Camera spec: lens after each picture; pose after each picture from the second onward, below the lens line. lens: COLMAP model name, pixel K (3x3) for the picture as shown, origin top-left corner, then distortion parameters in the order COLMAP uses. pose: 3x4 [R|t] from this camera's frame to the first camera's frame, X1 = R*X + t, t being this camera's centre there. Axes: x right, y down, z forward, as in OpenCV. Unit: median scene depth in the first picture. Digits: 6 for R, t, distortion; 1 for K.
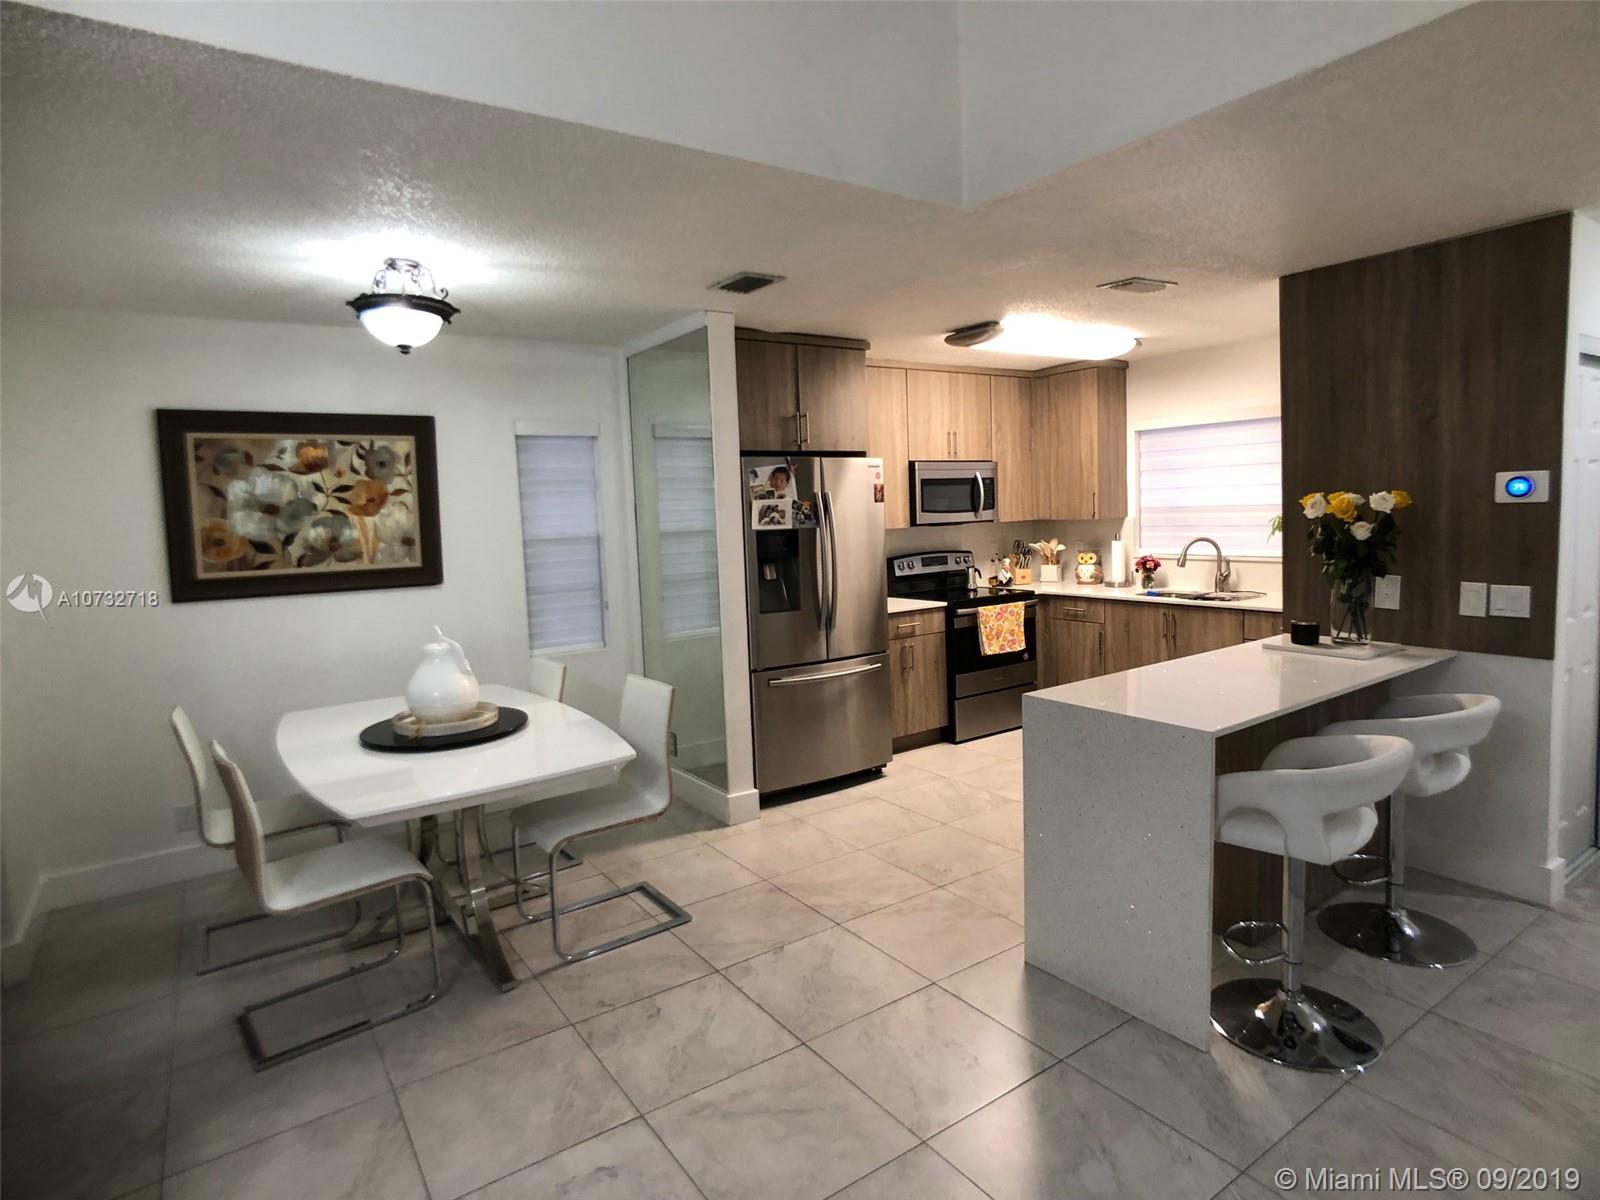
lens RADIAL K [[879.0, 0, 805.8], [0, 879.0, 588.3], [0, 0, 1]] dist [-0.045445, 0.013855]
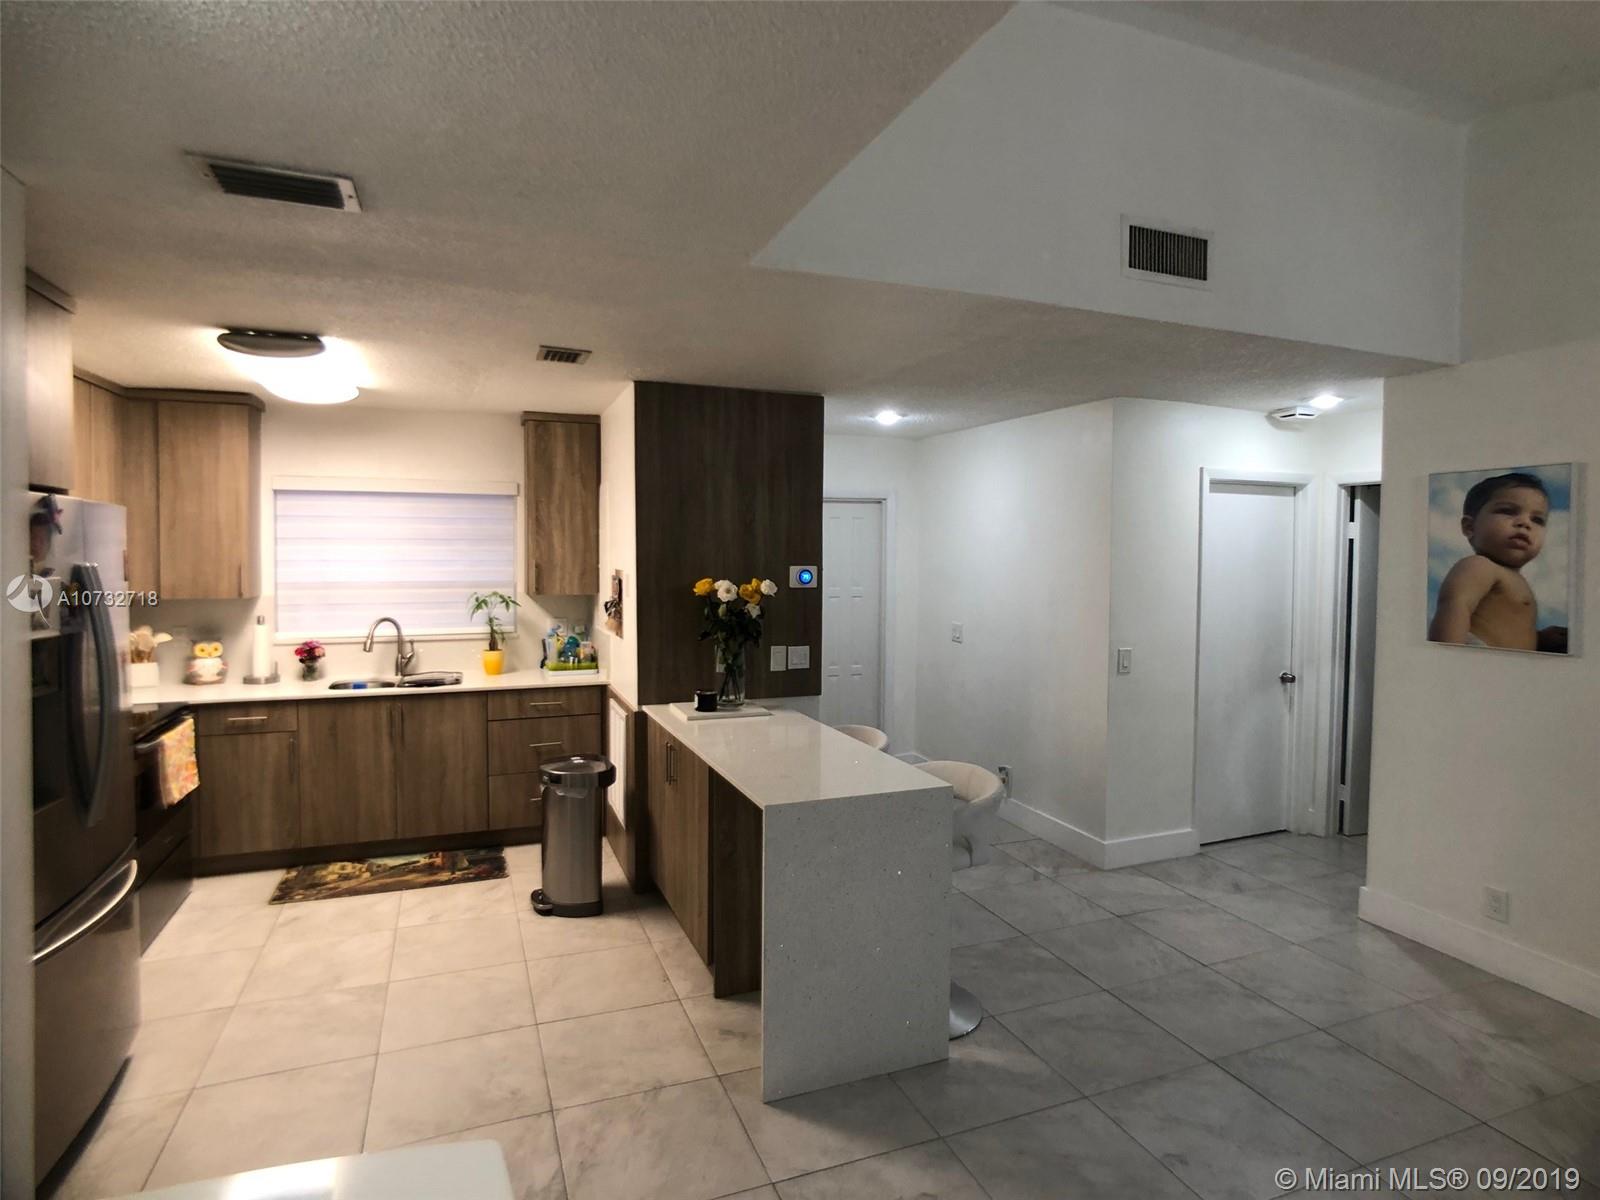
lens RADIAL K [[879.0, 0, 796.2], [0, 879.0, 569.9], [0, 0, 1]] dist [-0.045445, 0.013855]
pose [[0.228347, 0.014529, 0.973471, -0.441746], [0.075082, 0.996648, -0.032487, -0.062866], [-0.970680, 0.080508, 0.226490, 0.516088]]
